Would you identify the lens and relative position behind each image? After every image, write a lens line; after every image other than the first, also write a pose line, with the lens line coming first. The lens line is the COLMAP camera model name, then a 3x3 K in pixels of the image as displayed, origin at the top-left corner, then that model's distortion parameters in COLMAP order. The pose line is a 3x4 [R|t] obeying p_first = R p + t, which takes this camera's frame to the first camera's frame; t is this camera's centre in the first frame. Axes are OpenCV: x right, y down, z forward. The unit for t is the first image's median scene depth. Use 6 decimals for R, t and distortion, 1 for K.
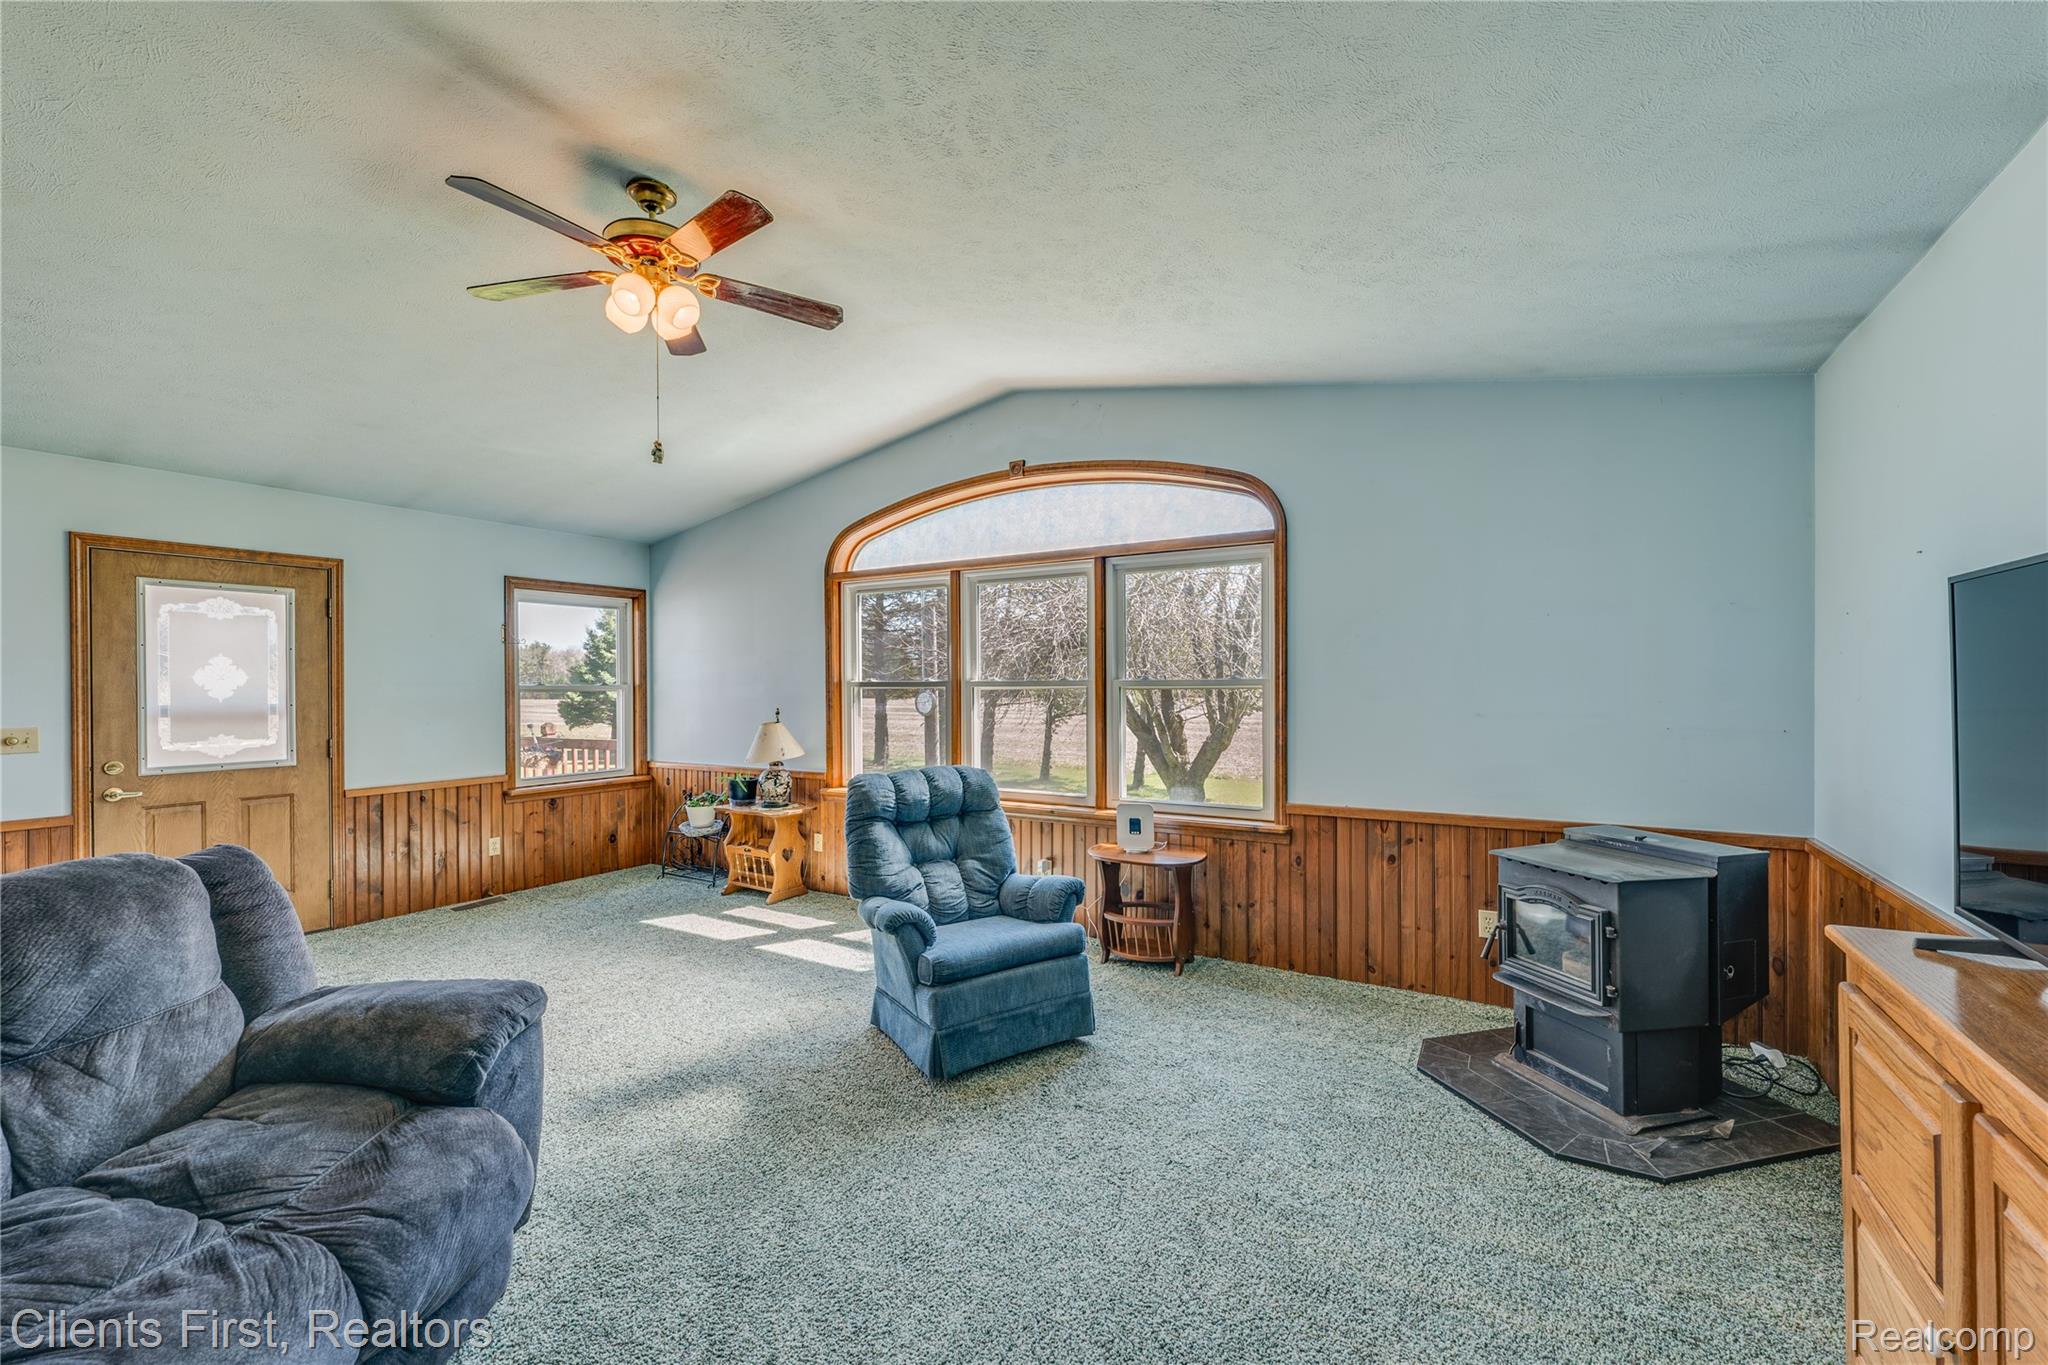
lens RADIAL K [[844.5, 0, 1024.0], [0, 844.5, 682.5], [0, 0, 1]] dist [-0.000166, 0.000017]
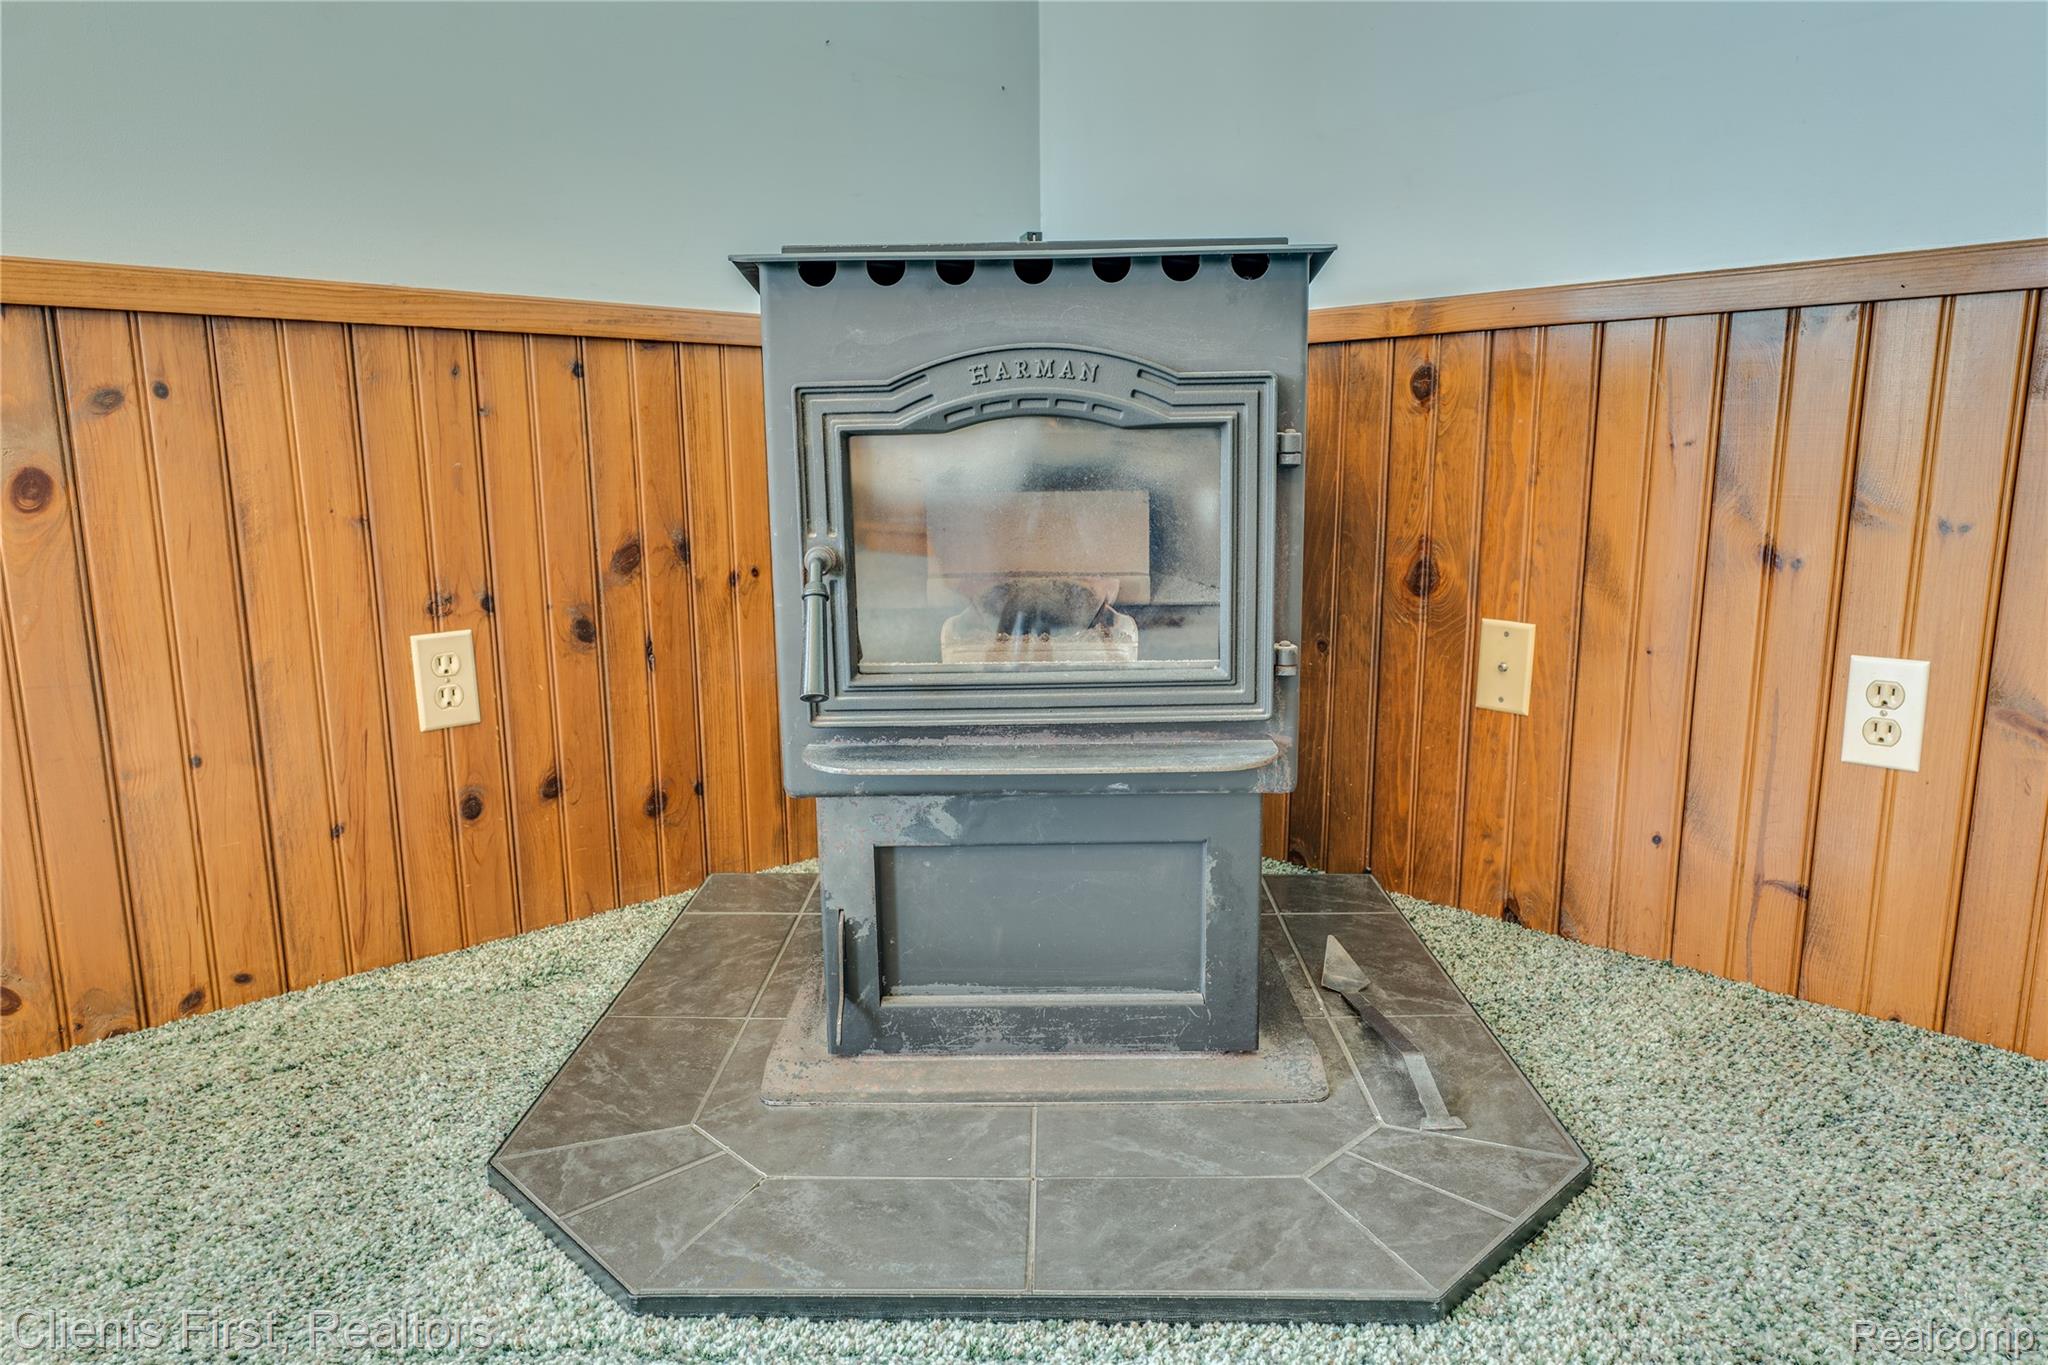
lens RADIAL K [[1295.2, 0, 1024.0], [0, 1295.2, 682.5], [0, 0, 1]] dist [0.002068, 0.001693]
pose [[0.260204, -0.166869, 0.951025, 0.181769], [0.008886, 0.985325, 0.170456, 0.212221], [-0.965513, -0.035902, 0.257869, 0.691182]]
